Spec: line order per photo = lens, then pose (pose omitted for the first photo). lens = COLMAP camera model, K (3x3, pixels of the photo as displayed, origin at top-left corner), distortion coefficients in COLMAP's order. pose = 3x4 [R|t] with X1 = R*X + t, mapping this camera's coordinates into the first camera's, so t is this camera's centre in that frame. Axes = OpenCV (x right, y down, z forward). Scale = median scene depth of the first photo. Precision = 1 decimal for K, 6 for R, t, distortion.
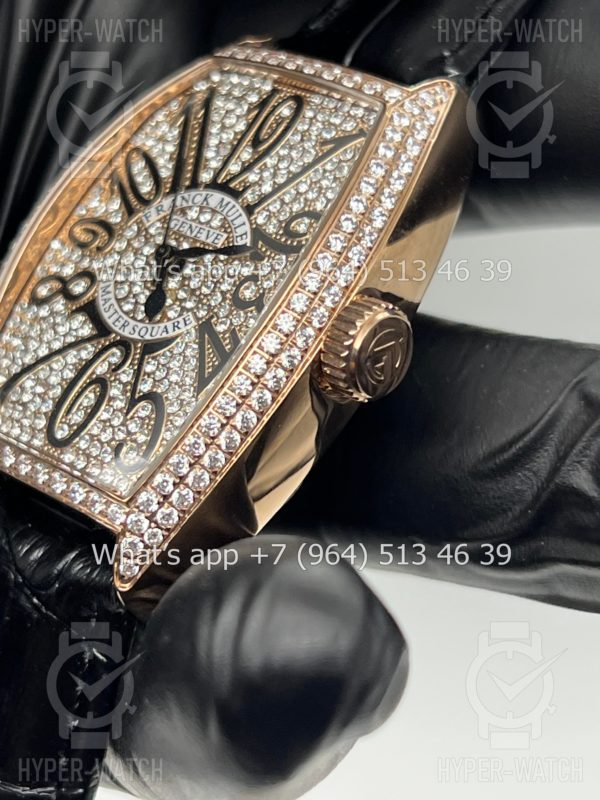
lens RADIAL K [[1811.1, 0, 300.0], [0, 1811.1, 400.0], [0, 0, 1]] dist [0.270892, -0.032940]
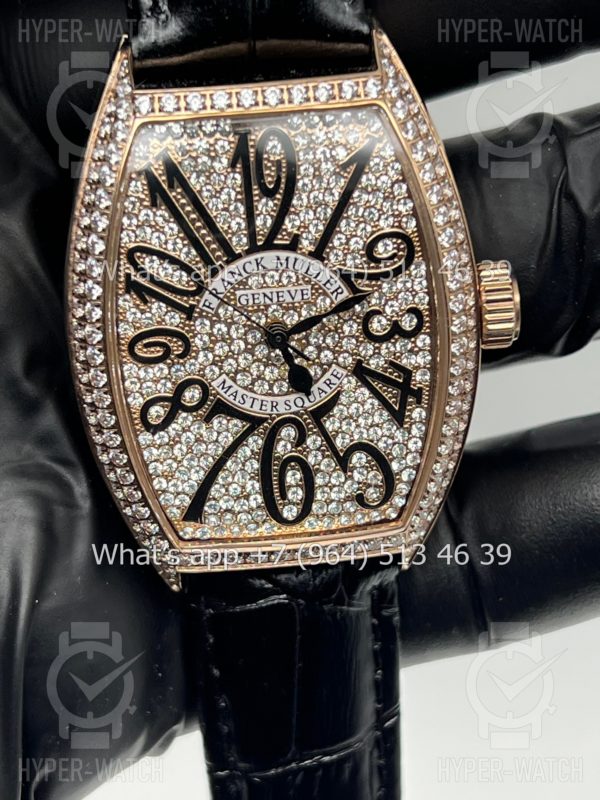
lens RADIAL K [[1811.1, 0, 300.0], [0, 1811.1, 400.0], [0, 0, 1]] dist [0.270892, -0.032940]
pose [[0.628601, -0.697229, 0.344576, -0.454151], [0.305373, 0.628743, 0.715143, -0.806307], [-0.715268, -0.344315, 0.608143, 0.331315]]
